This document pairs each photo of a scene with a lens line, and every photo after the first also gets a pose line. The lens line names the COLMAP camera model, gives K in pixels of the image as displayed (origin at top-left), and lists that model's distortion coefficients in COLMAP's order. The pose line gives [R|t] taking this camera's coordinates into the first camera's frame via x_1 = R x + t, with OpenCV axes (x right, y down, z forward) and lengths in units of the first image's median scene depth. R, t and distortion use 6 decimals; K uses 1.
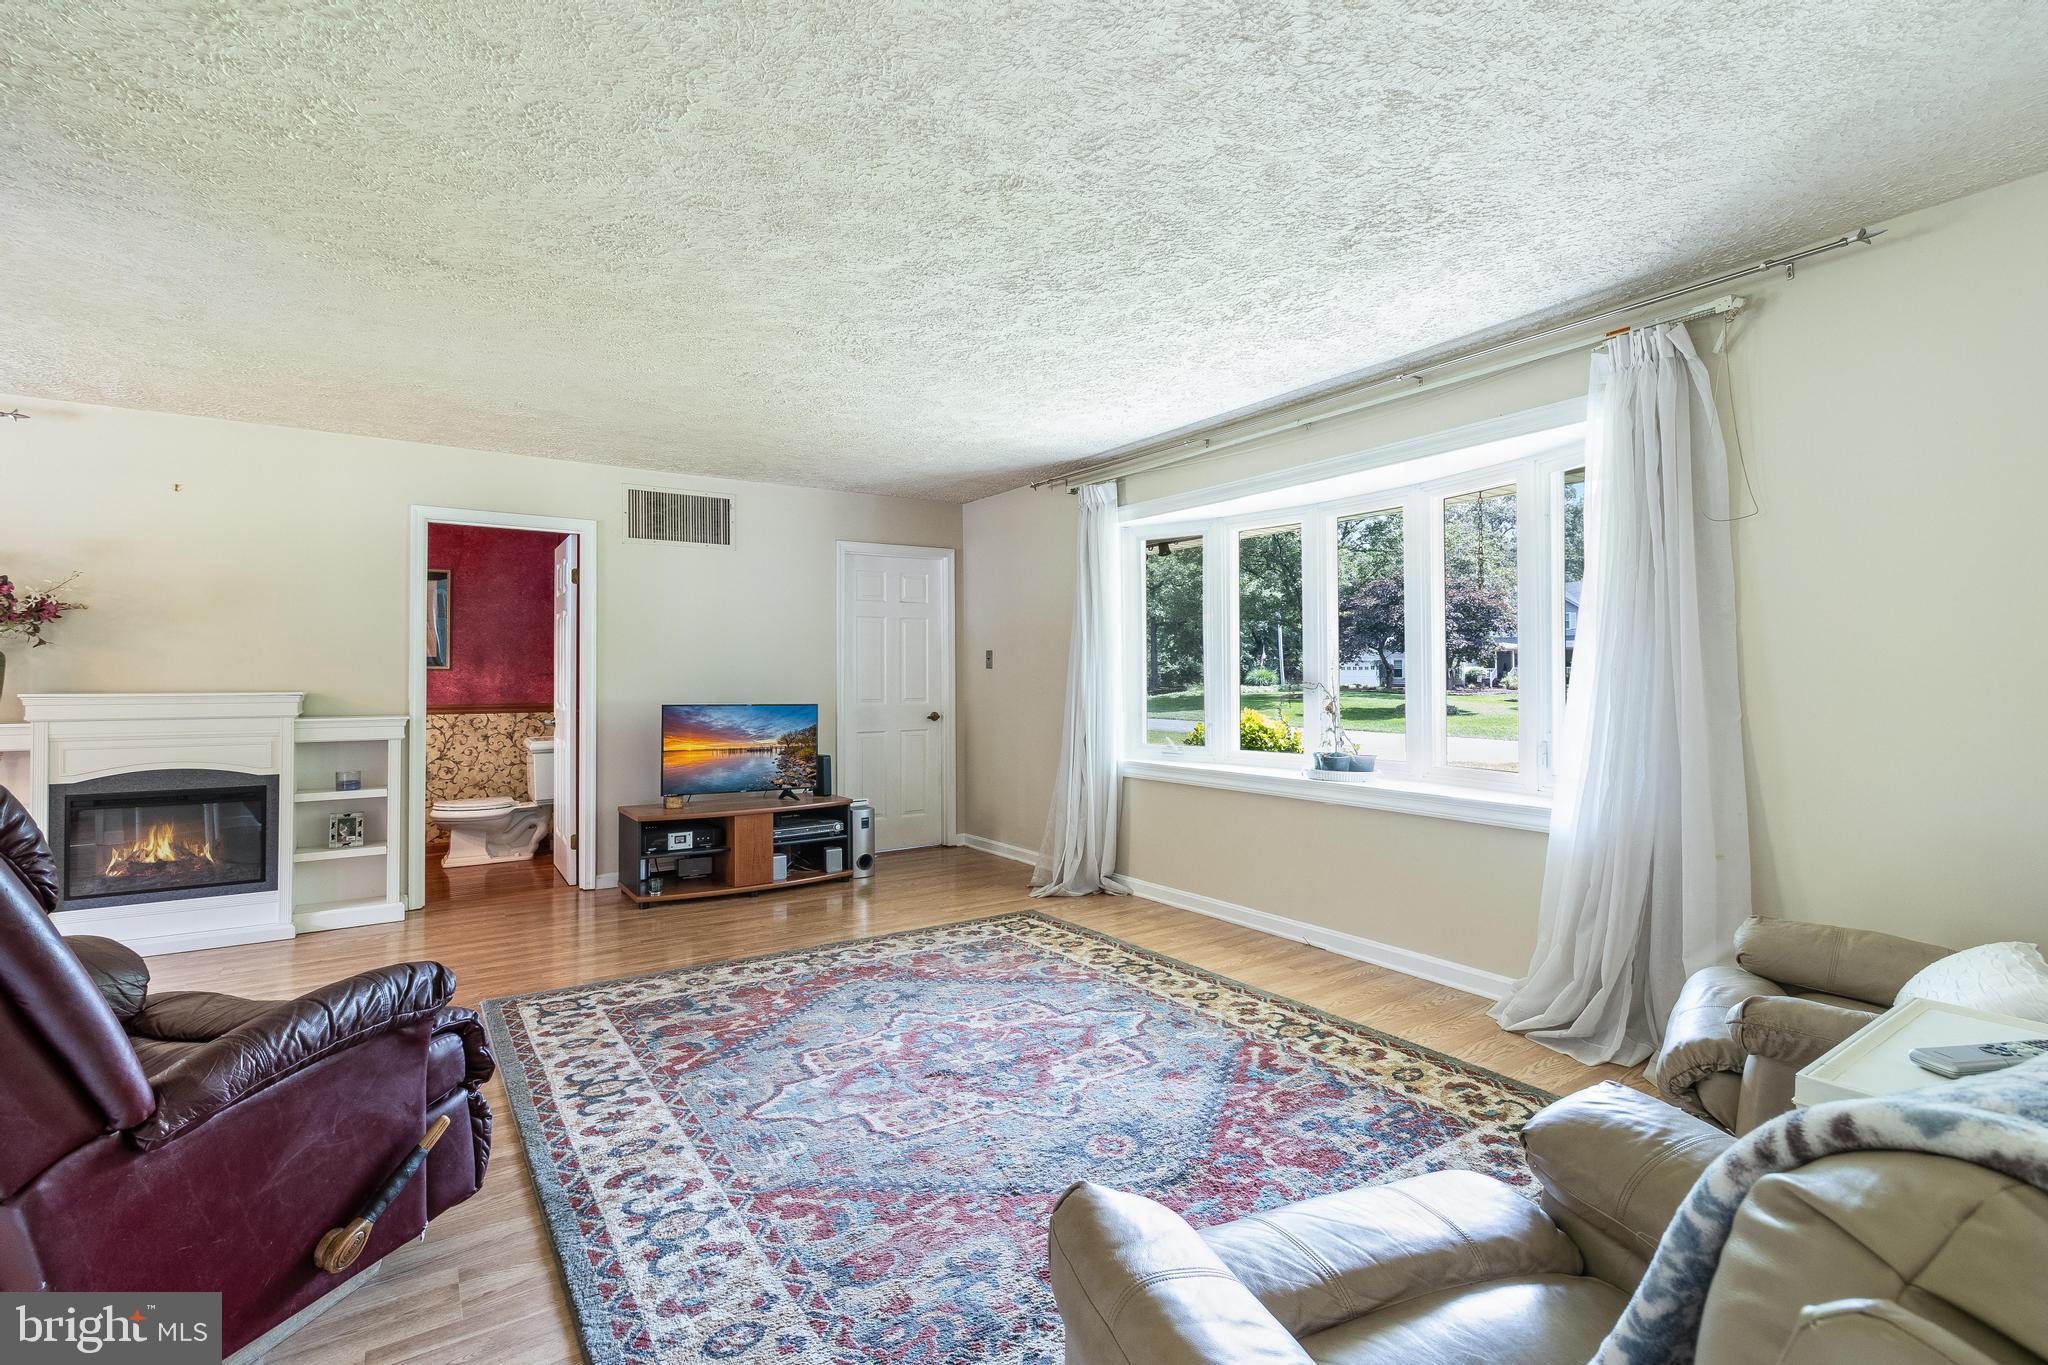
lens RADIAL K [[936.6, 0, 1030.0], [0, 936.6, 662.6], [0, 0, 1]] dist [0.002316, -0.000832]
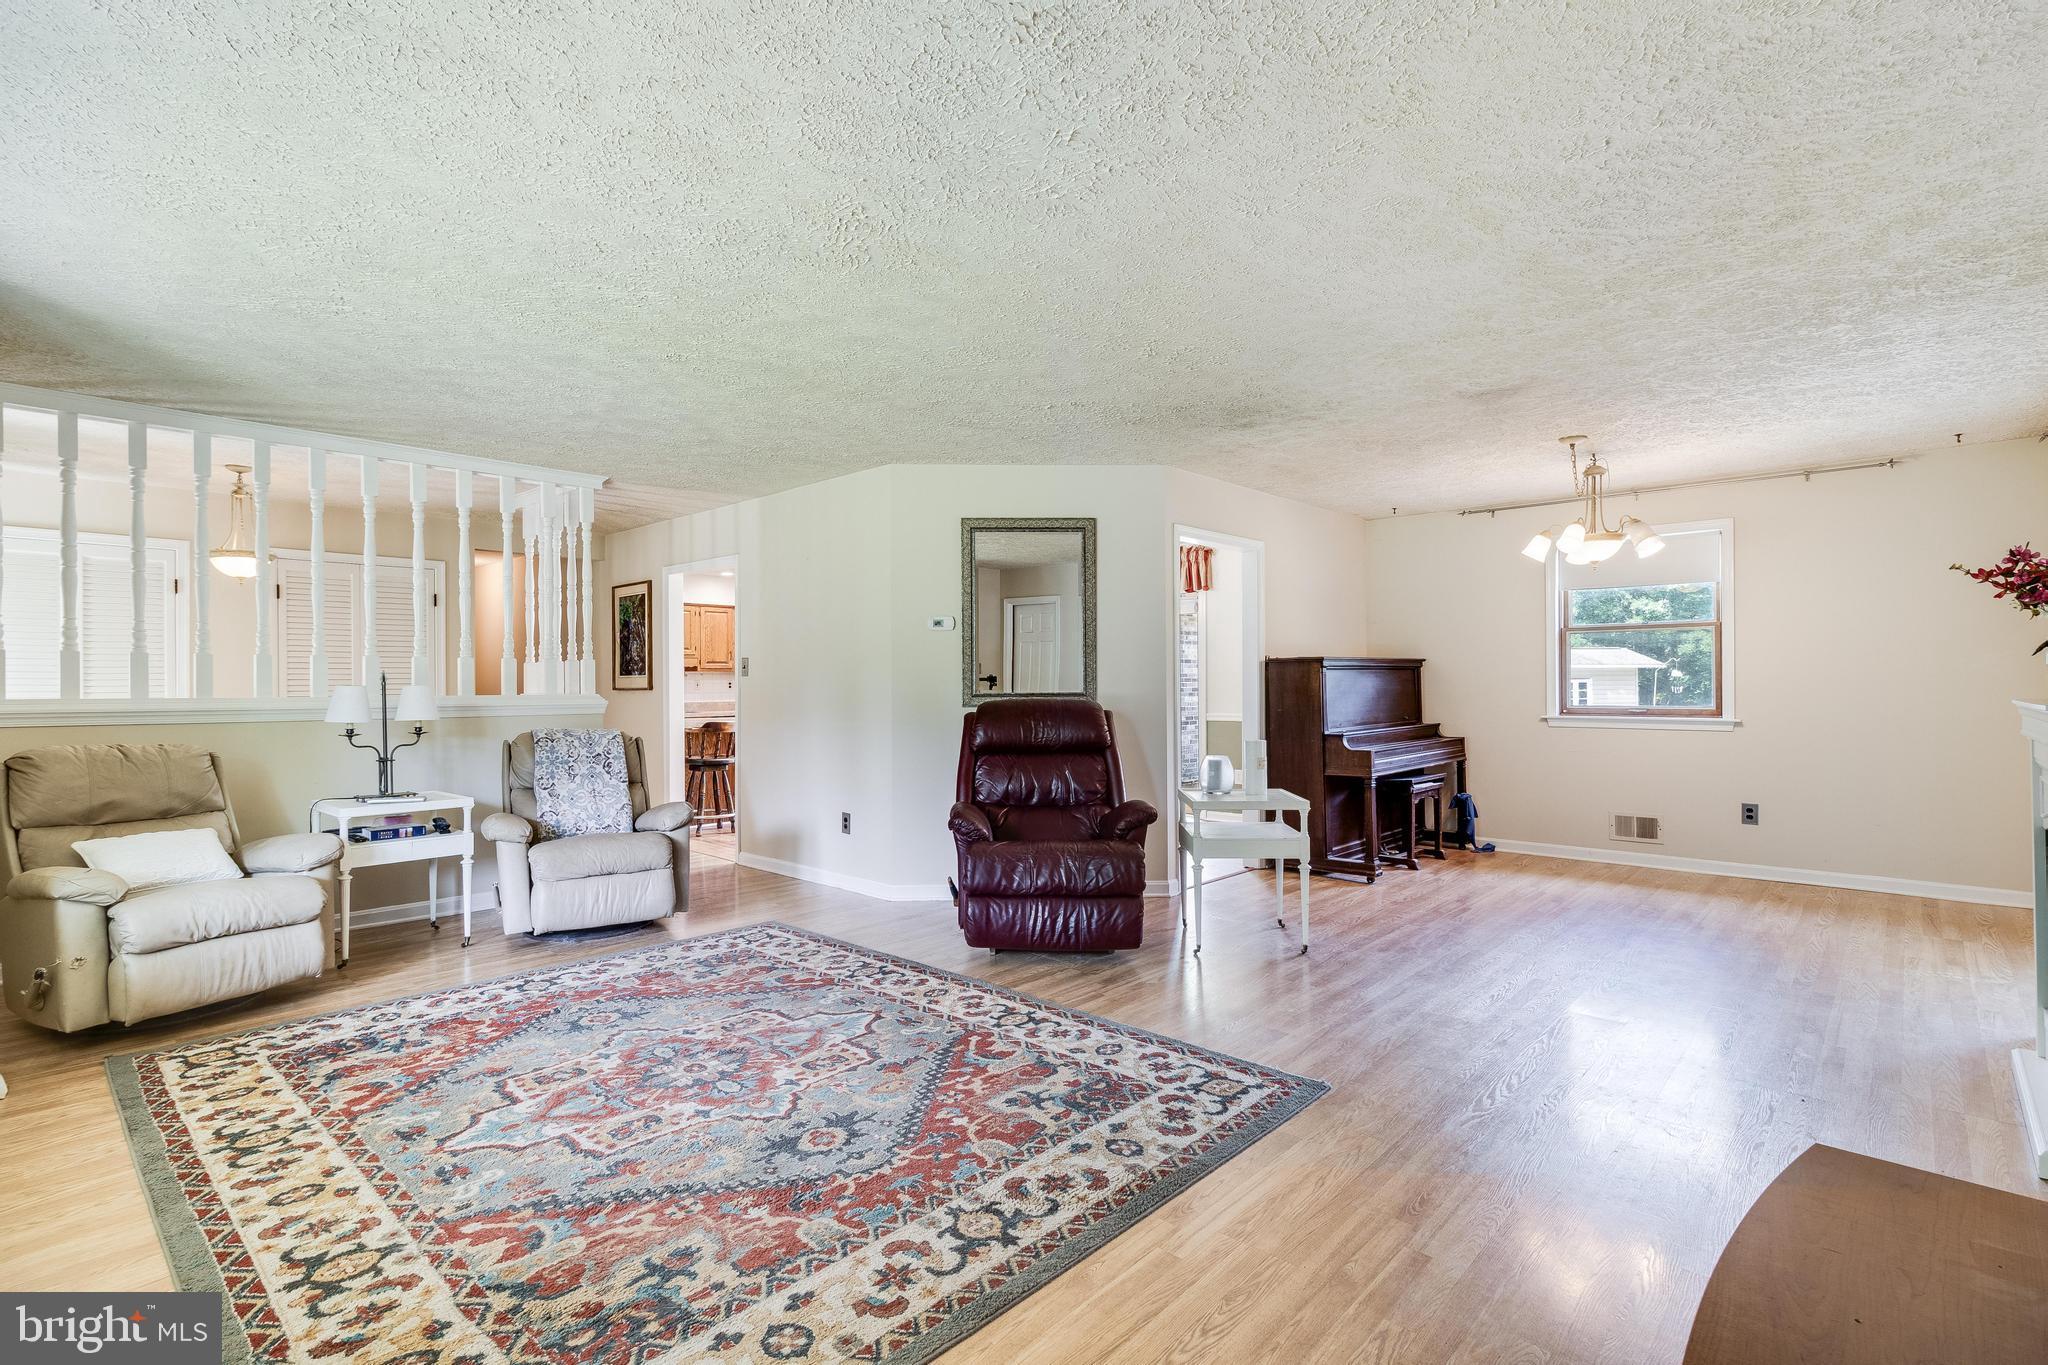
lens RADIAL K [[956.2, 0, 1024.0], [0, 956.2, 682.5], [0, 0, 1]] dist [0.001604, -0.000039]
pose [[-0.973946, 0.007456, -0.226659, -0.144016], [0.011636, 0.999786, -0.017109, 0.026807], [0.226483, -0.019301, -0.973824, 1.723829]]
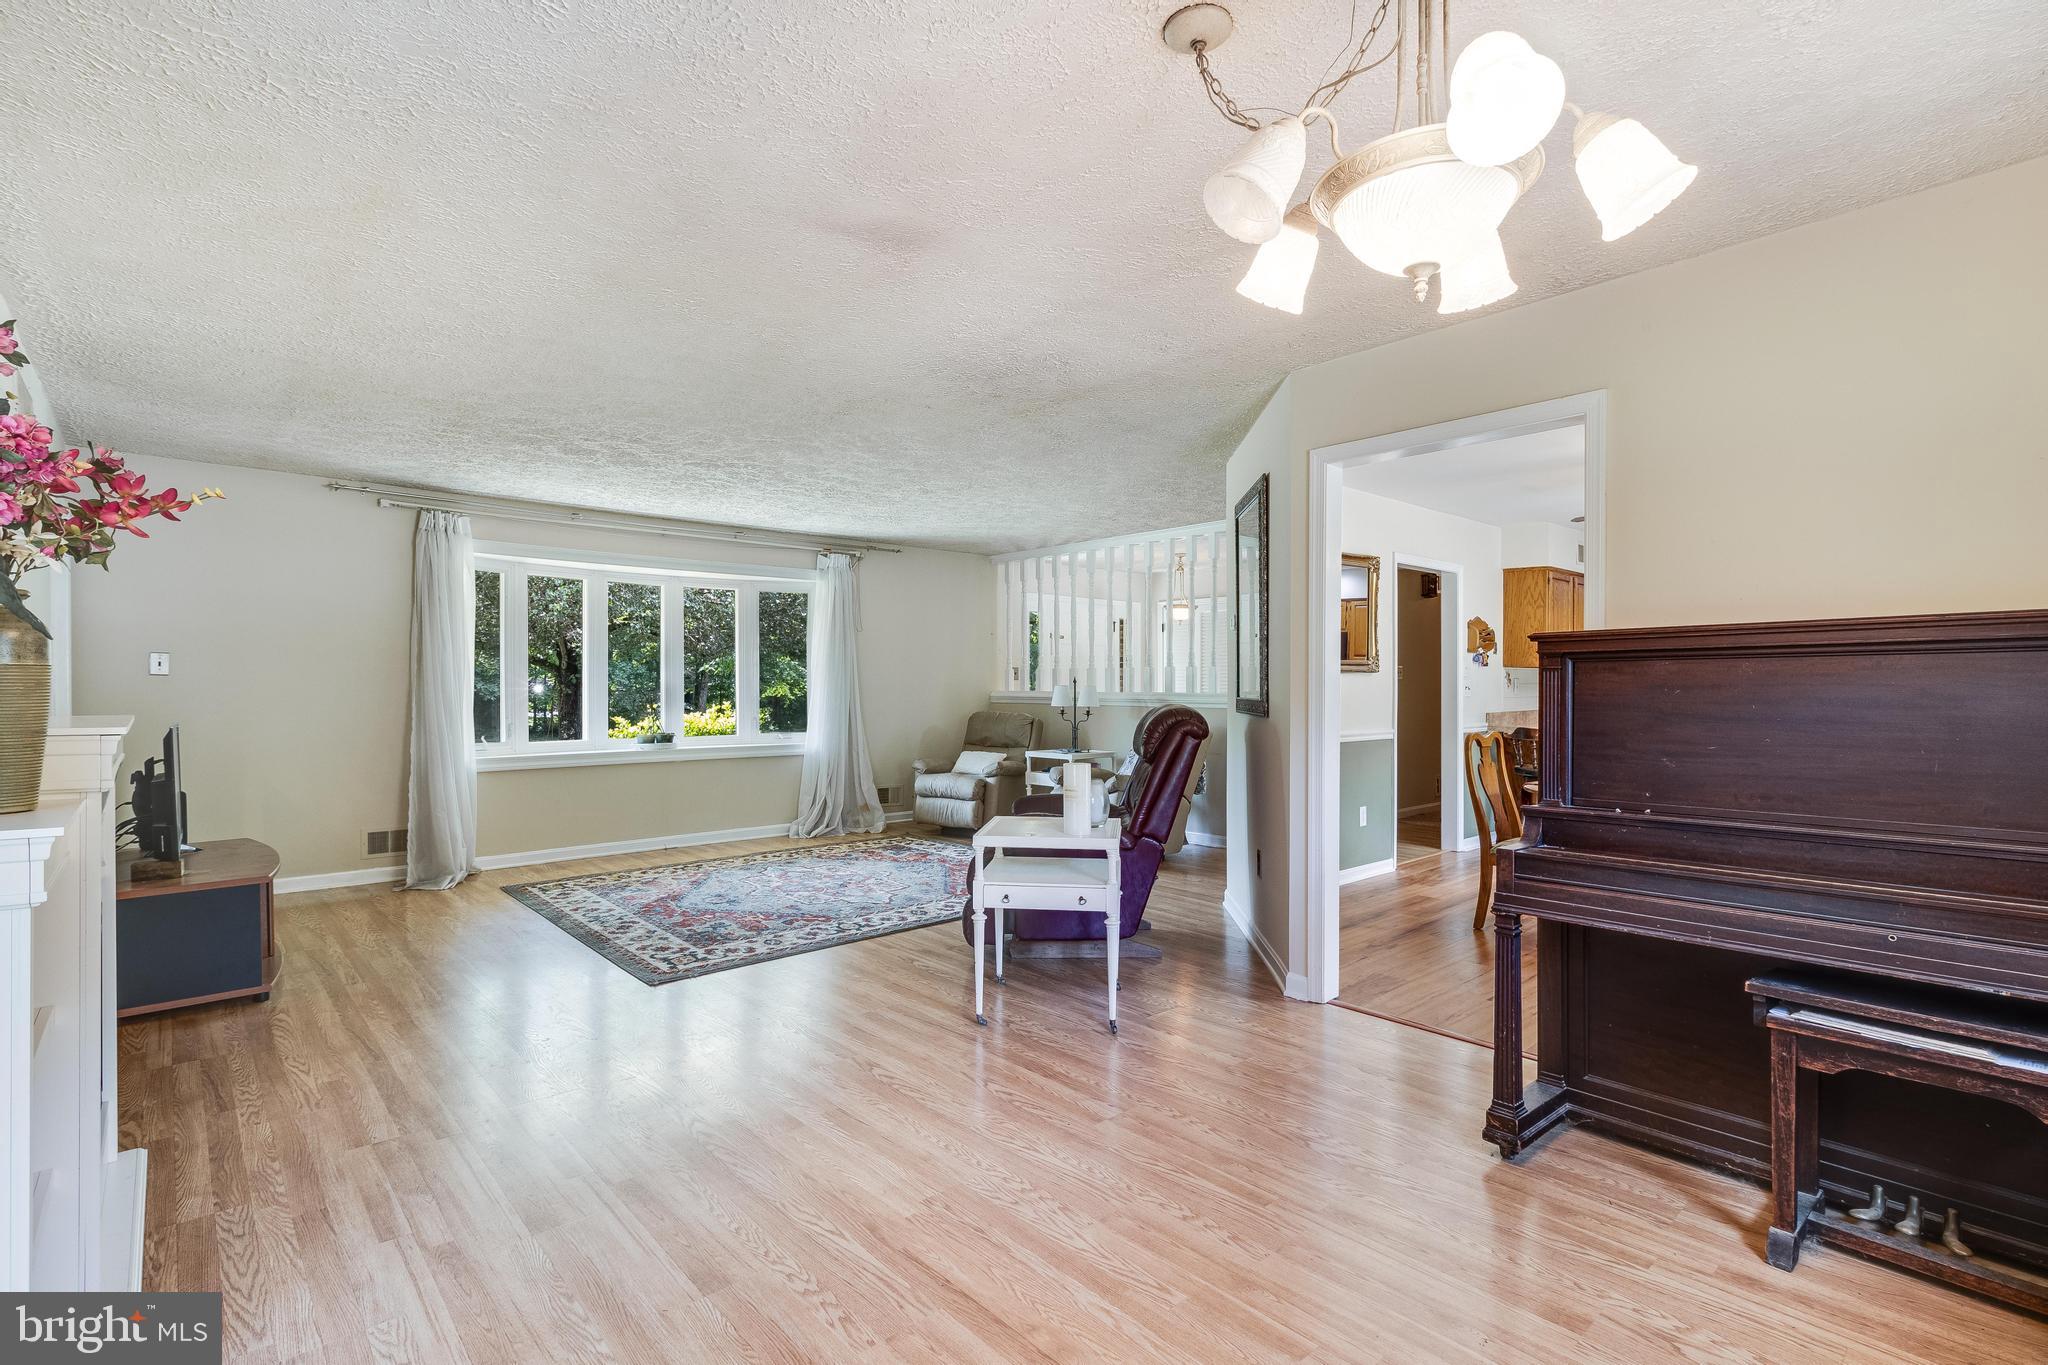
lens RADIAL K [[956.2, 0, 1024.0], [0, 956.2, 682.5], [0, 0, 1]] dist [0.001604, -0.000039]
pose [[-0.134879, 0.004570, 0.990852, -1.728178], [-0.017377, 0.999825, -0.006977, 0.010628], [-0.990710, -0.018159, -0.134776, 0.716289]]
